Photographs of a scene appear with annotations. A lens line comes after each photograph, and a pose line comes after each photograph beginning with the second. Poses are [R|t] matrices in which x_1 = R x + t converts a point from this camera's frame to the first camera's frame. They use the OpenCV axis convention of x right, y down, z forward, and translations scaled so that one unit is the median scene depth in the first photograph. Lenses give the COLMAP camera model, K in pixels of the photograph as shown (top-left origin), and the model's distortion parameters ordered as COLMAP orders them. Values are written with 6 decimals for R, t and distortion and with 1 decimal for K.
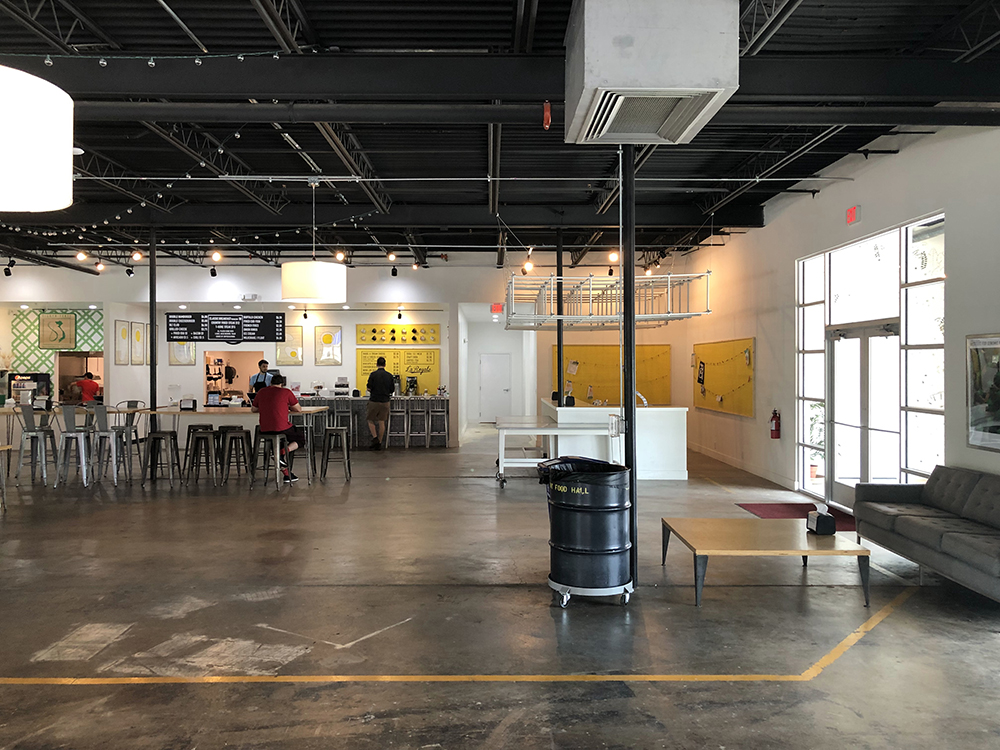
lens RADIAL K [[806.7, 0, 500.0], [0, 806.7, 375.0], [0, 0, 1]] dist [0.006449, -0.009590]
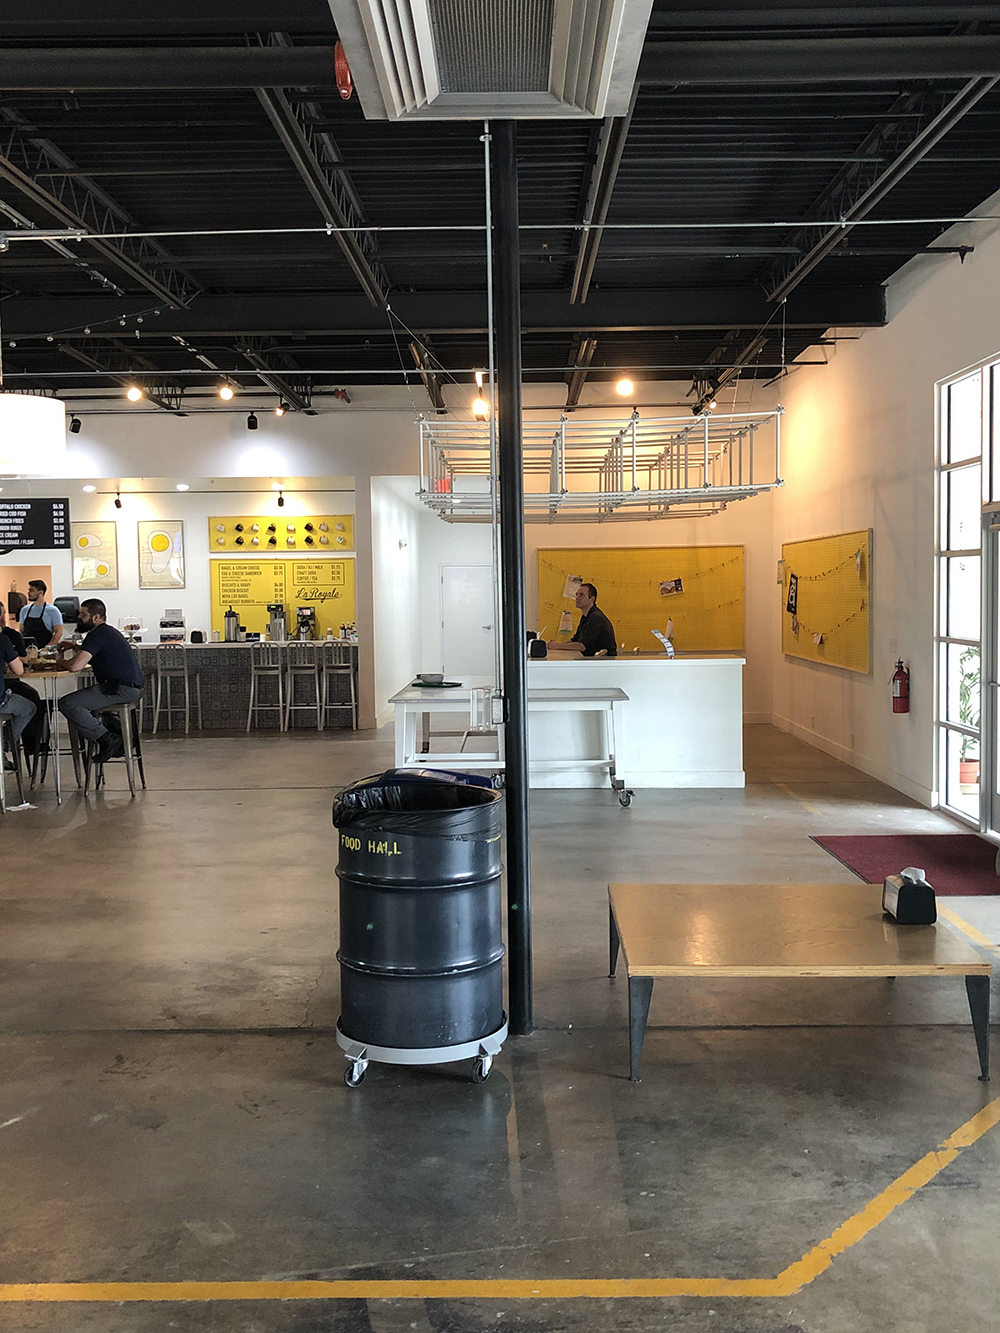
lens RADIAL K [[1318.6, 0, 500.0], [0, 1318.6, 666.5], [0, 0, 1]] dist [0.004050, -0.004333]
pose [[0.999801, -0.011894, -0.016005, 0.083445], [0.012683, 0.998661, 0.050151, -0.001210], [0.015387, -0.050344, 0.998613, 0.102169]]
